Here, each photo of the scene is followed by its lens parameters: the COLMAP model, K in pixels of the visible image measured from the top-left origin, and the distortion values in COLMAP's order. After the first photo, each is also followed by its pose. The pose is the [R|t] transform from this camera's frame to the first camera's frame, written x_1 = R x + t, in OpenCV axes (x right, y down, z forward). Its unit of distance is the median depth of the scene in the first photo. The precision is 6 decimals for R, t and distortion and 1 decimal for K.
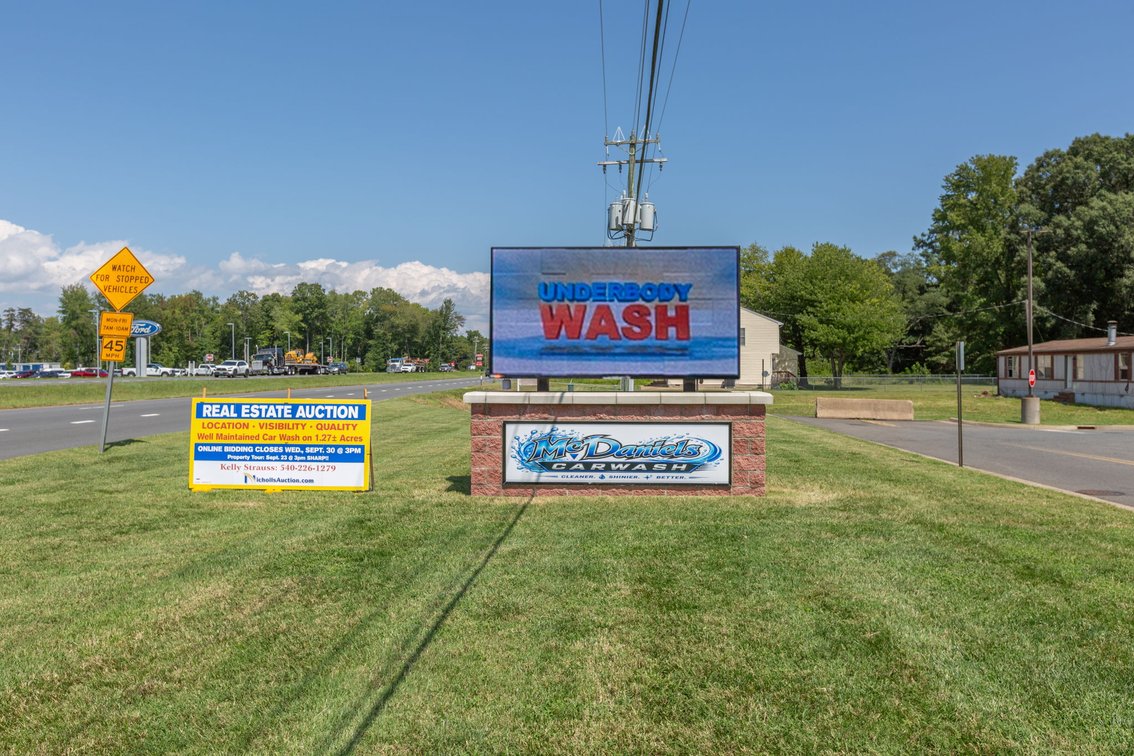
lens RADIAL K [[879.4, 0, 567.0], [0, 879.4, 378.0], [0, 0, 1]] dist [-0.002399, -0.000447]
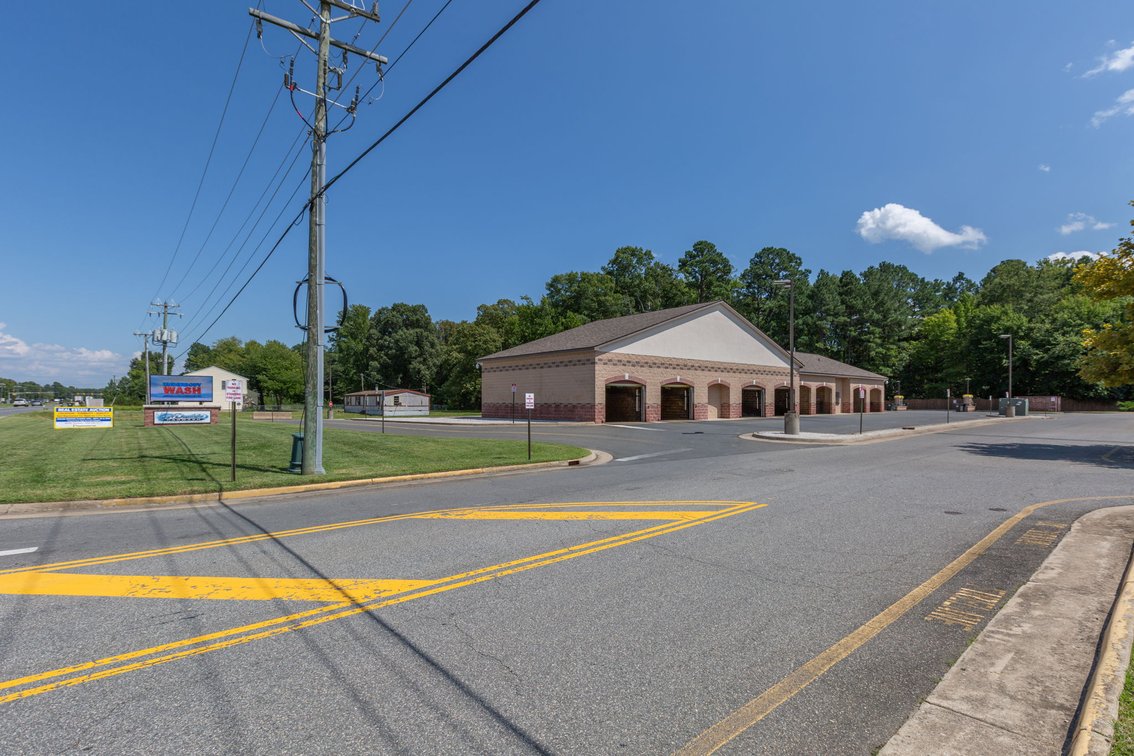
lens RADIAL K [[511.7, 0, 570.3], [0, 511.7, 401.9], [0, 0, 1]] dist [-0.002887, -0.000399]
pose [[0.709856, -0.000008, 0.704347, -0.100558], [0.007768, 0.999939, -0.007817, 0.009405], [-0.704304, 0.011020, 0.709813, -0.615802]]
